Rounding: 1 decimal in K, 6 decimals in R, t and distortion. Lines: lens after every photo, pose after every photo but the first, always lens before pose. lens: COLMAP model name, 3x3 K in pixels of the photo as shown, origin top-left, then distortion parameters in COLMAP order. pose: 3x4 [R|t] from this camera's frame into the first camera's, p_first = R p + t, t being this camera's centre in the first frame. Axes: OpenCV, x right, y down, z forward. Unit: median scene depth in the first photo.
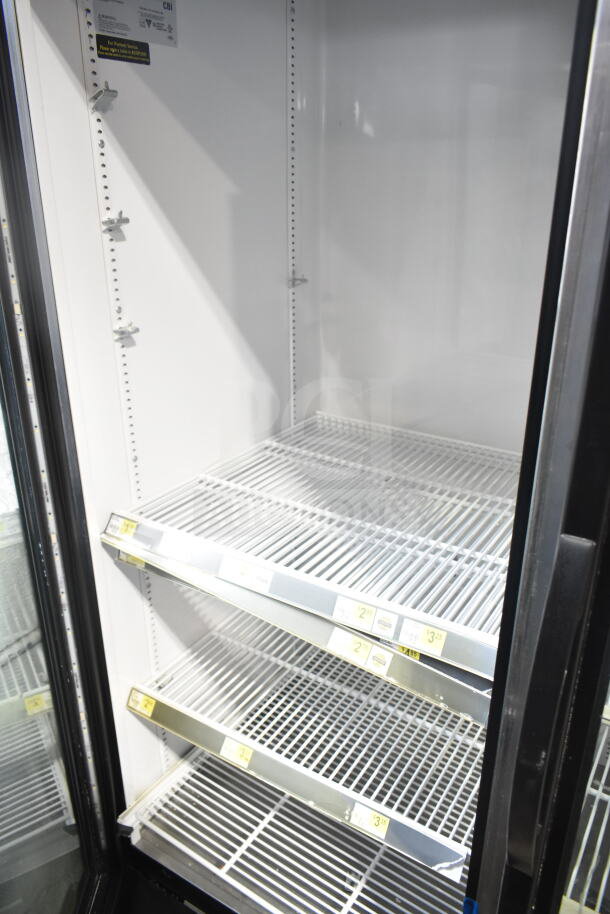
lens RADIAL K [[694.5, 0, 304.8], [0, 694.5, 457.2], [0, 0, 1]] dist [0.003873, 0.002534]
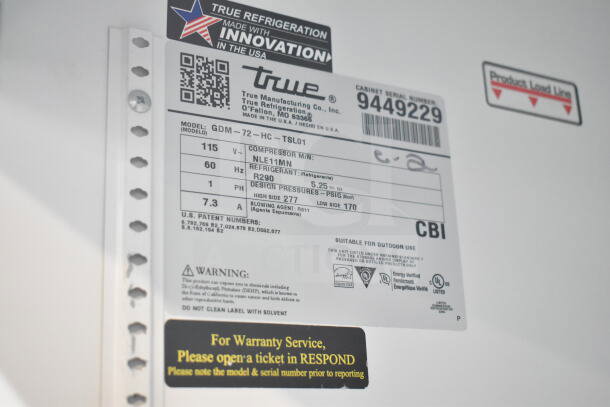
lens RADIAL K [[907.3, 0, 305.1], [0, 907.3, 203.5], [0, 0, 1]] dist [-0.001349, 0.000000]
pose [[0.884279, -0.187018, -0.427872, -0.057373], [-0.132417, 0.778254, -0.613830, -0.379378], [0.447790, 0.599454, 0.663429, 0.676661]]
